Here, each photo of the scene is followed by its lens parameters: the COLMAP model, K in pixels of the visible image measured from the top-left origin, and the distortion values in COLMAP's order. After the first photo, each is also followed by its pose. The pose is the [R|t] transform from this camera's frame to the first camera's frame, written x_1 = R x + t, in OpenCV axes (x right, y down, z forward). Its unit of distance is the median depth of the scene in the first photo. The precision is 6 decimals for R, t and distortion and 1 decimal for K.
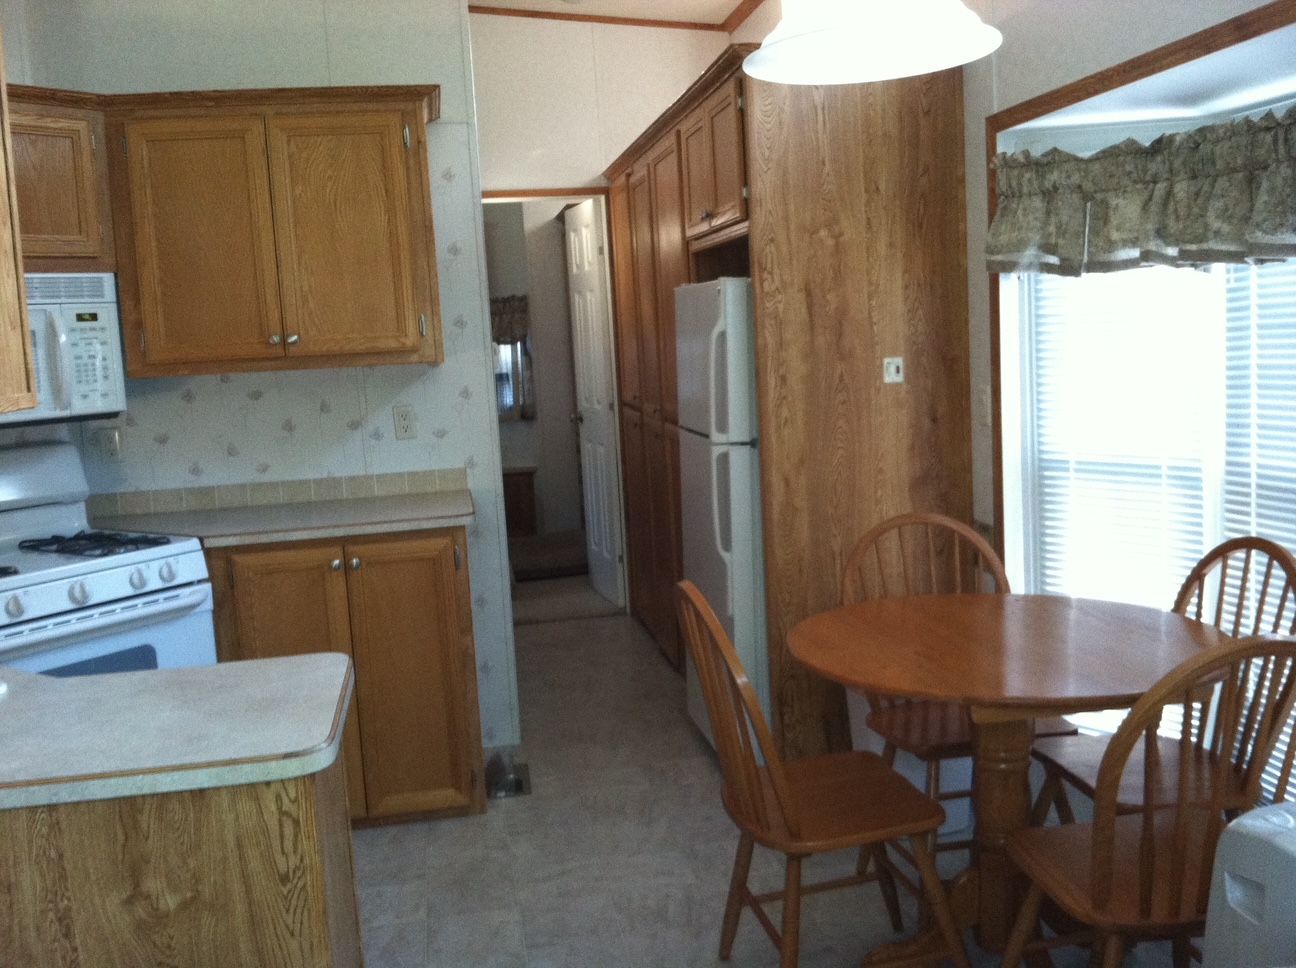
lens RADIAL K [[1267.9, 0, 646.1], [0, 1267.9, 478.6], [0, 0, 1]] dist [0.009737, -0.165515]
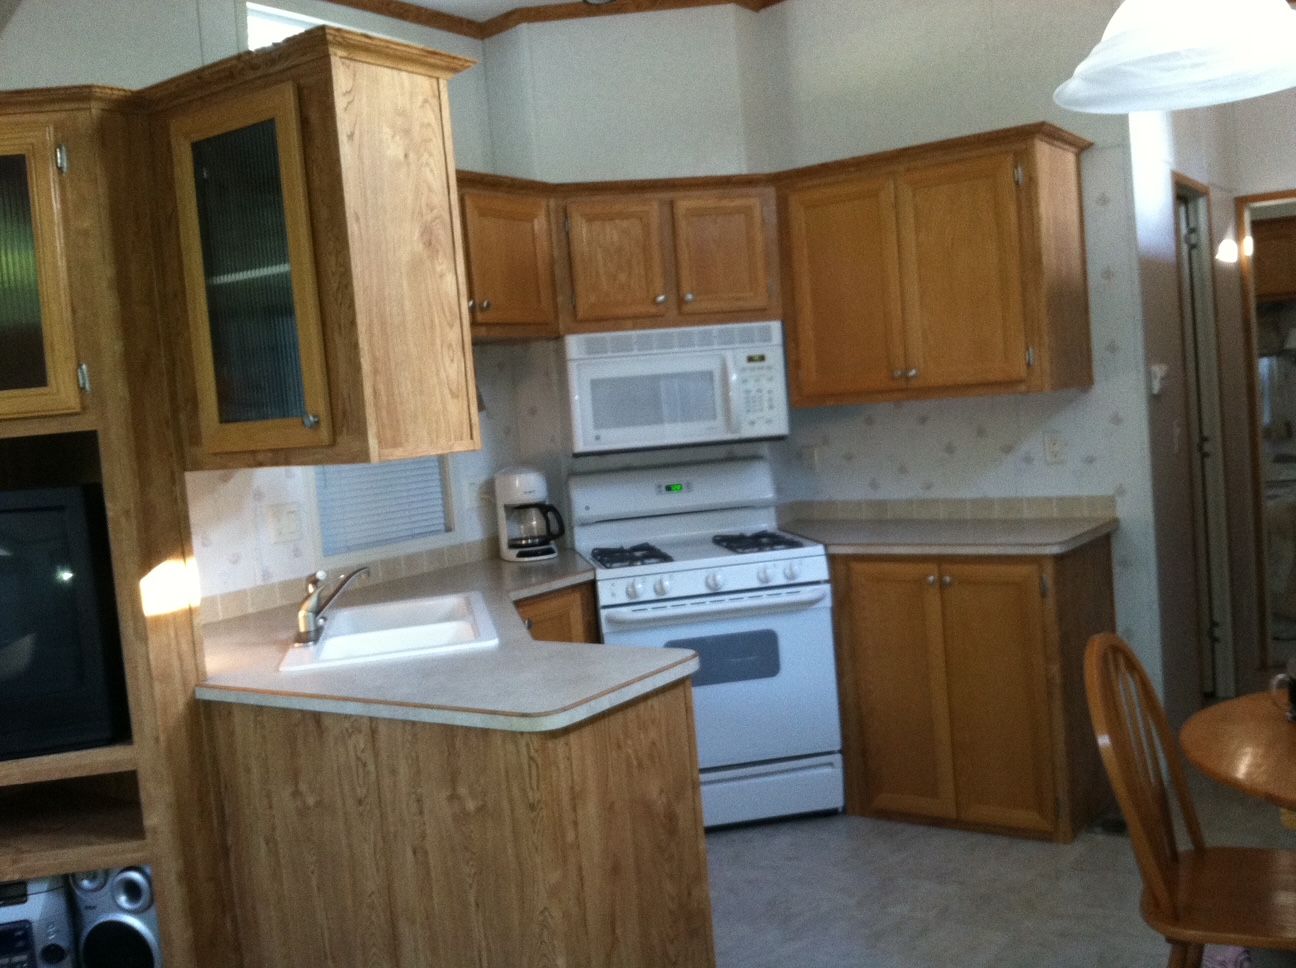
lens RADIAL K [[1255.9, 0, 645.1], [0, 1255.9, 475.4], [0, 0, 1]] dist [0.110263, -0.343355]
pose [[0.704071, 0.042353, -0.708865, 0.351852], [-0.040994, 0.998979, 0.018969, -0.032645], [0.708945, 0.015703, 0.705089, 0.059399]]
